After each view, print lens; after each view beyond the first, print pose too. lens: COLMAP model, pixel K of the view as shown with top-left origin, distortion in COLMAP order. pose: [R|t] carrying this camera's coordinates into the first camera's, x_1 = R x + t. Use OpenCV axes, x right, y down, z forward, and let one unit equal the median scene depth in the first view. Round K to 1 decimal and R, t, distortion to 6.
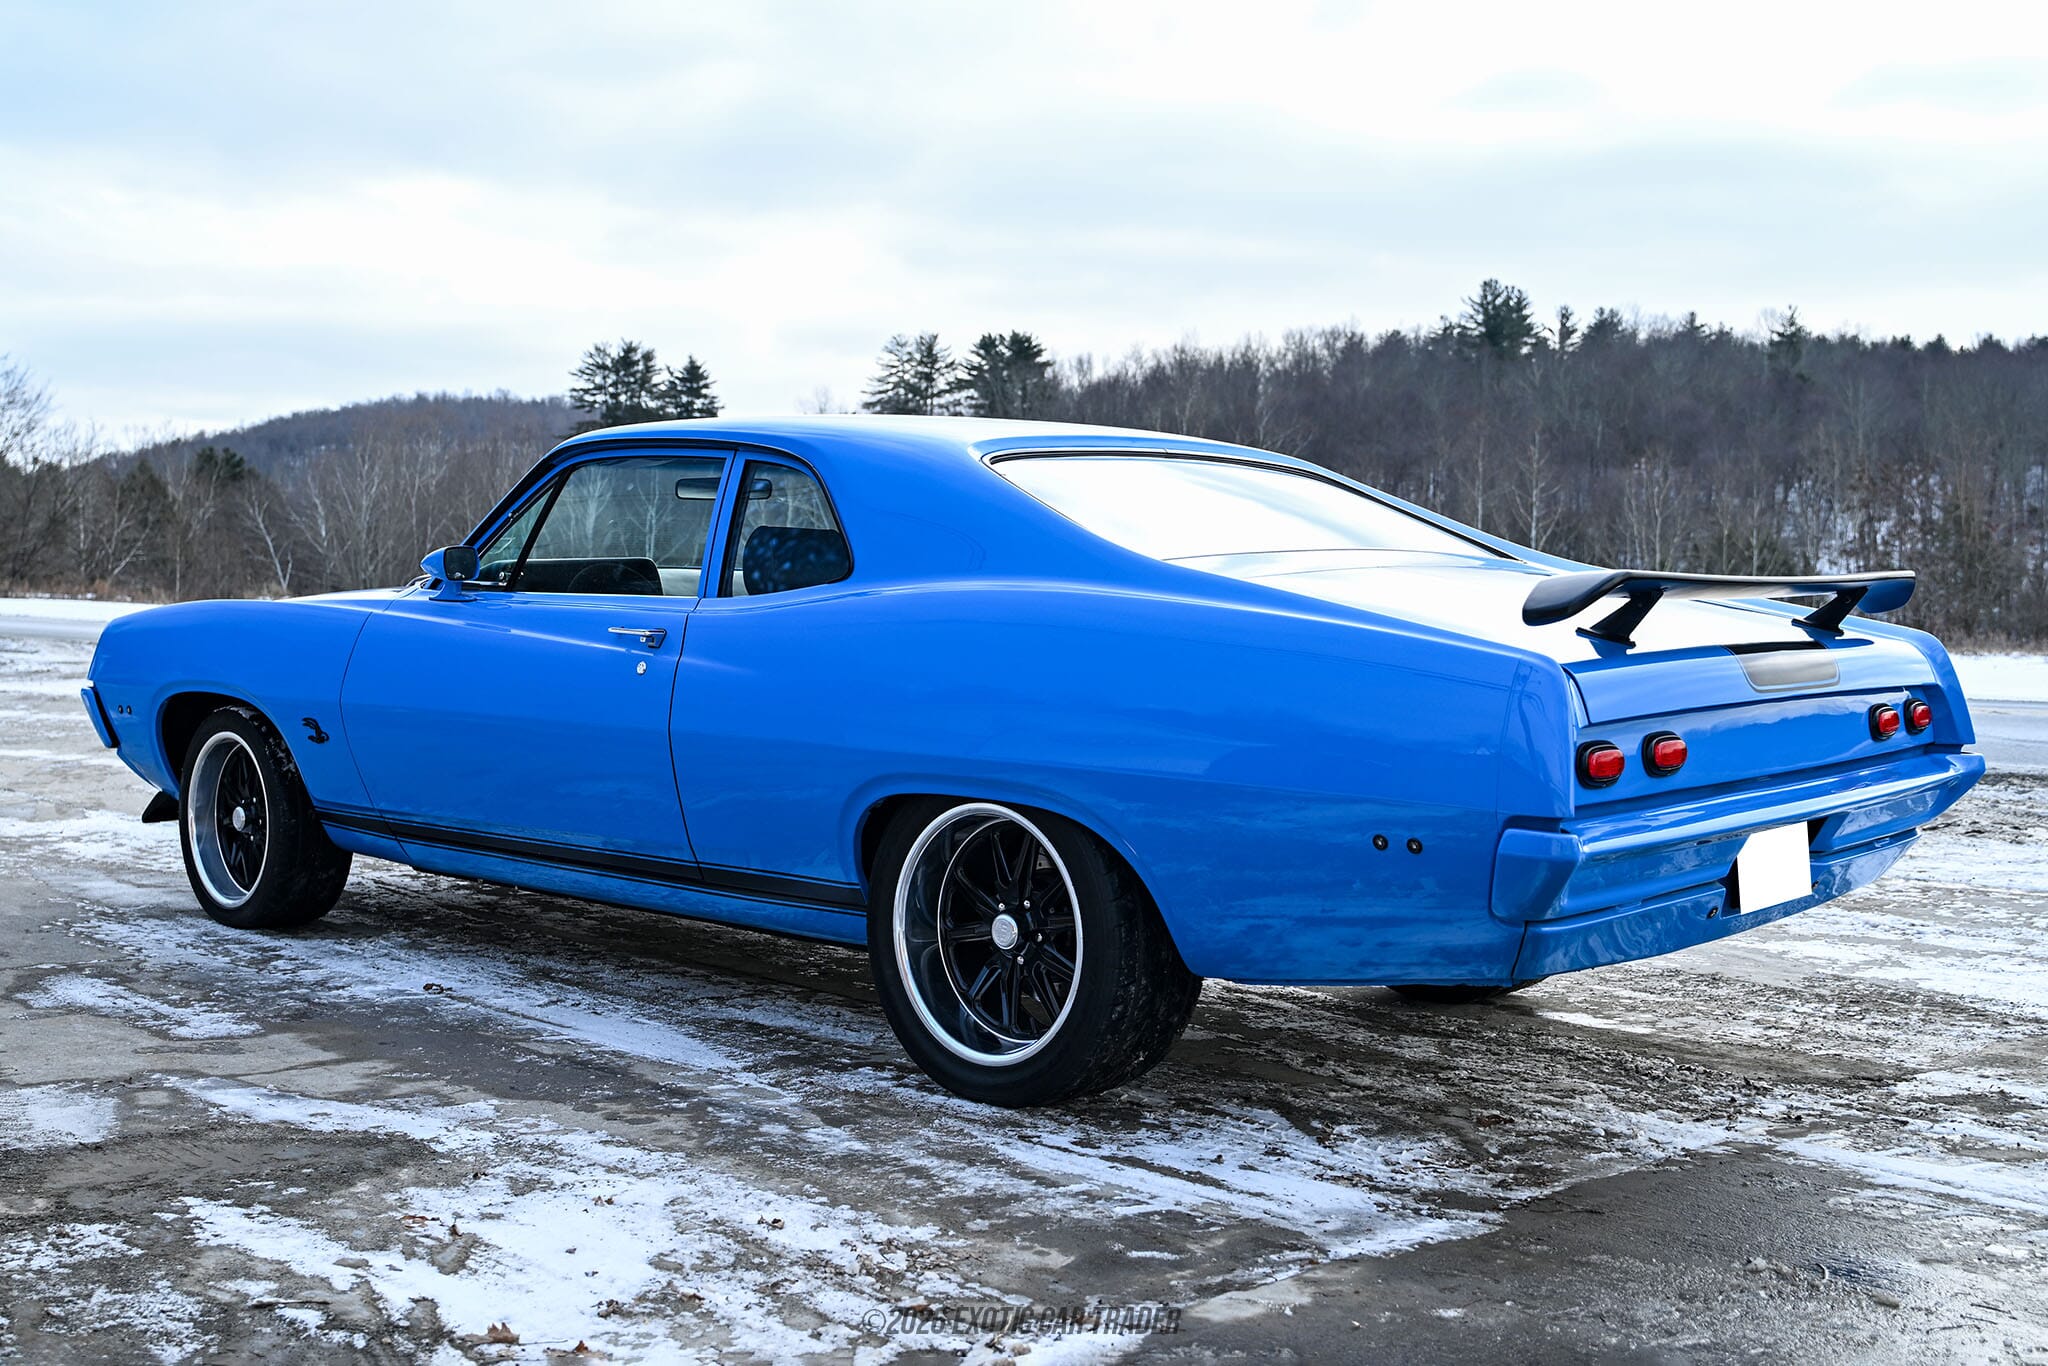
lens RADIAL K [[1999.6, 0, 991.6], [0, 1999.6, 706.4], [0, 0, 1]] dist [-0.088531, 0.077622]
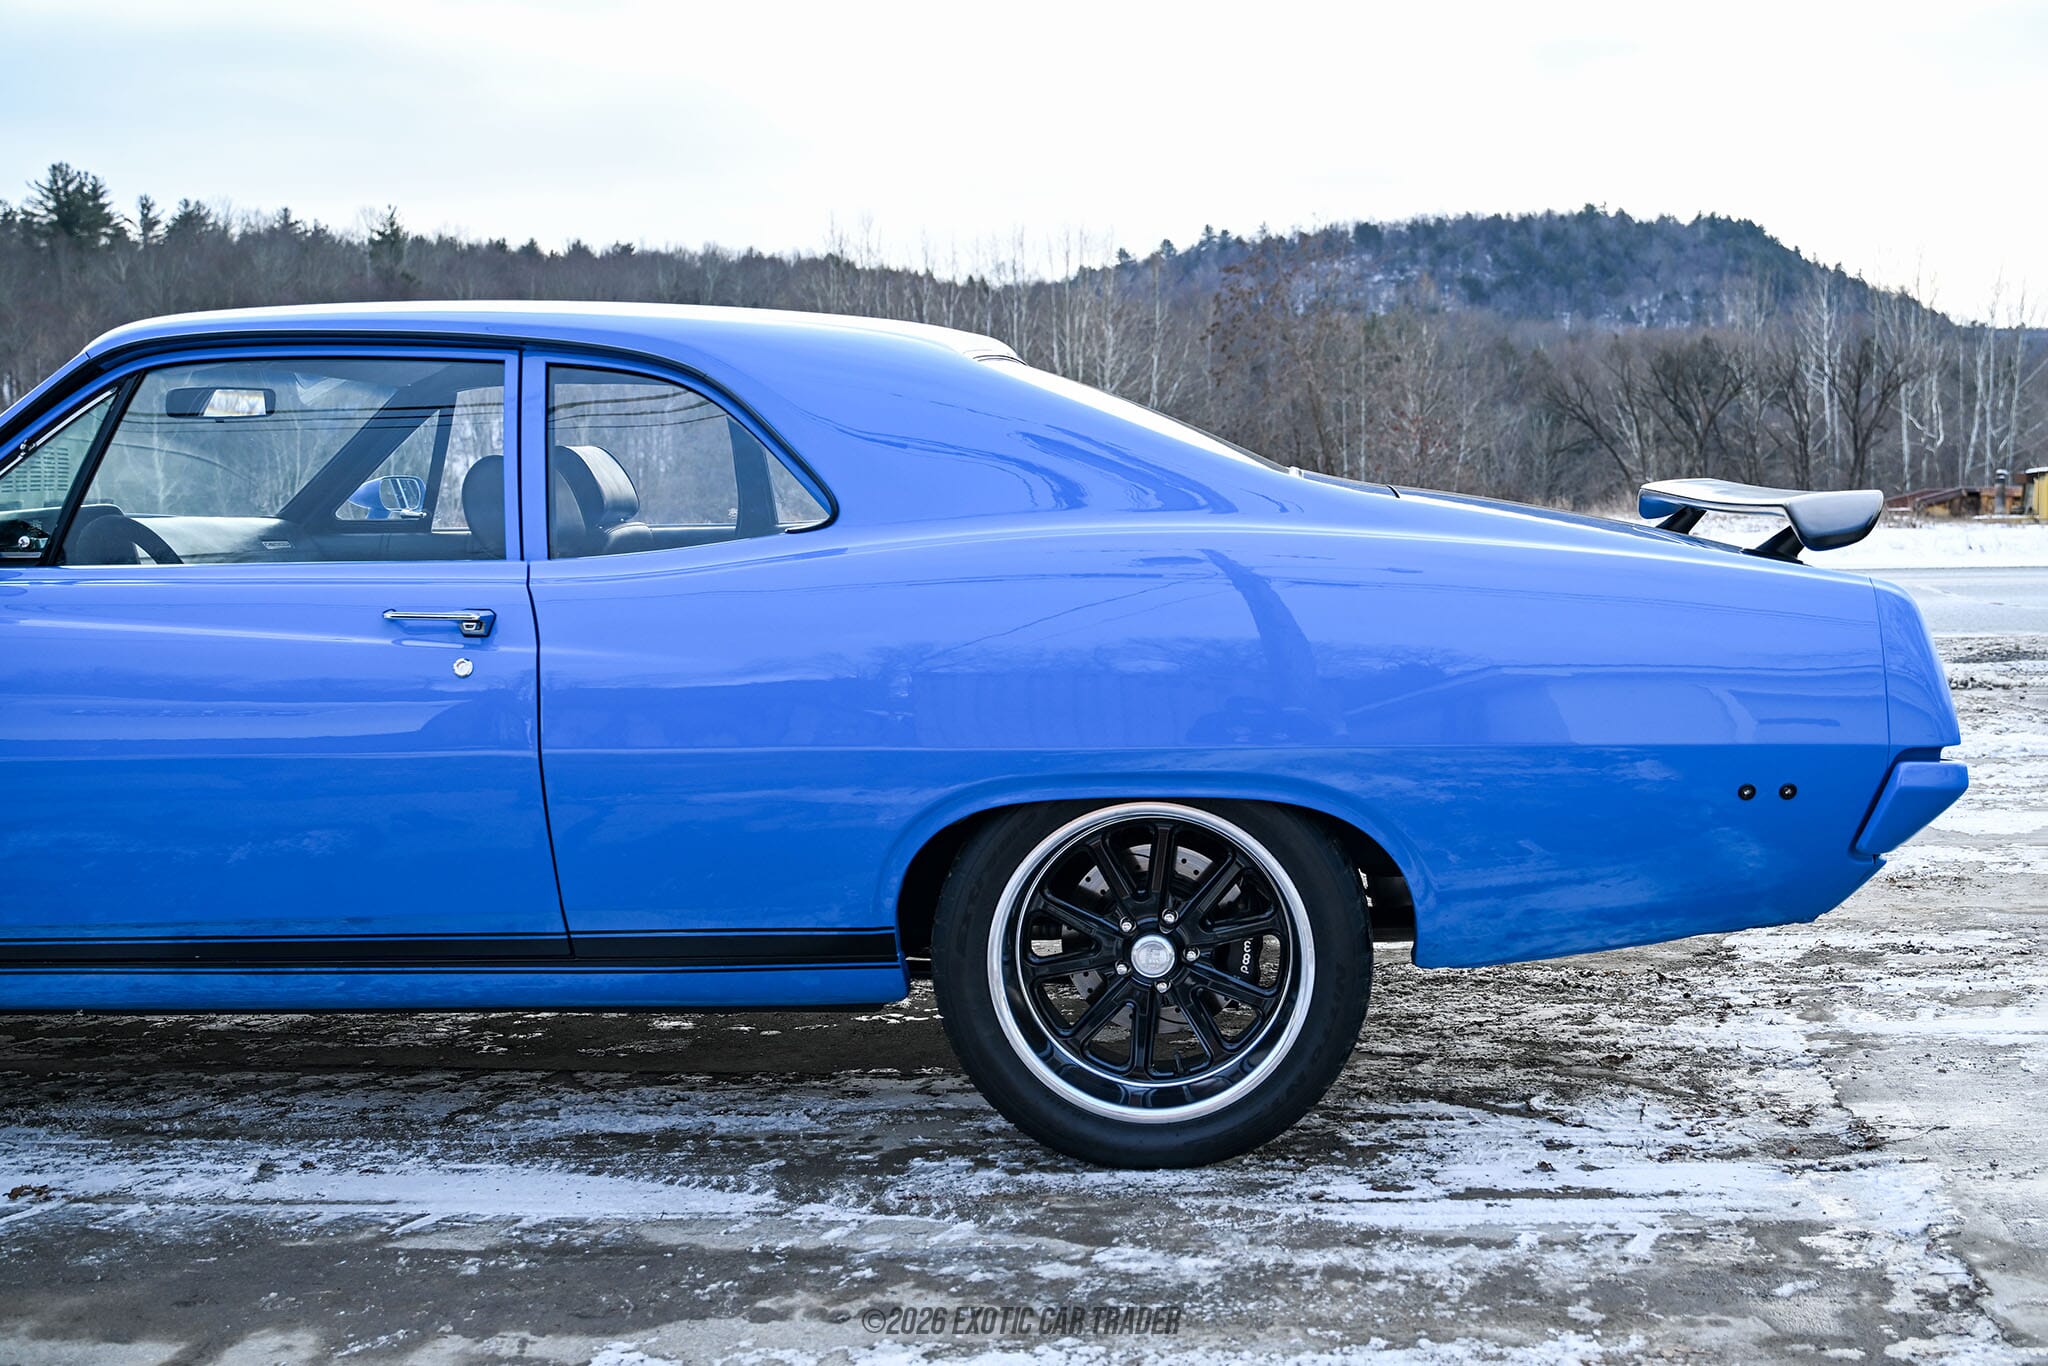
lens RADIAL K [[1999.6, 0, 991.6], [0, 1999.6, 706.4], [0, 0, 1]] dist [-0.088531, 0.077622]
pose [[0.780614, -0.095881, 0.617615, -0.527459], [0.064491, 0.995245, 0.072994, -0.050960], [-0.621677, -0.017150, 0.783086, 0.400658]]
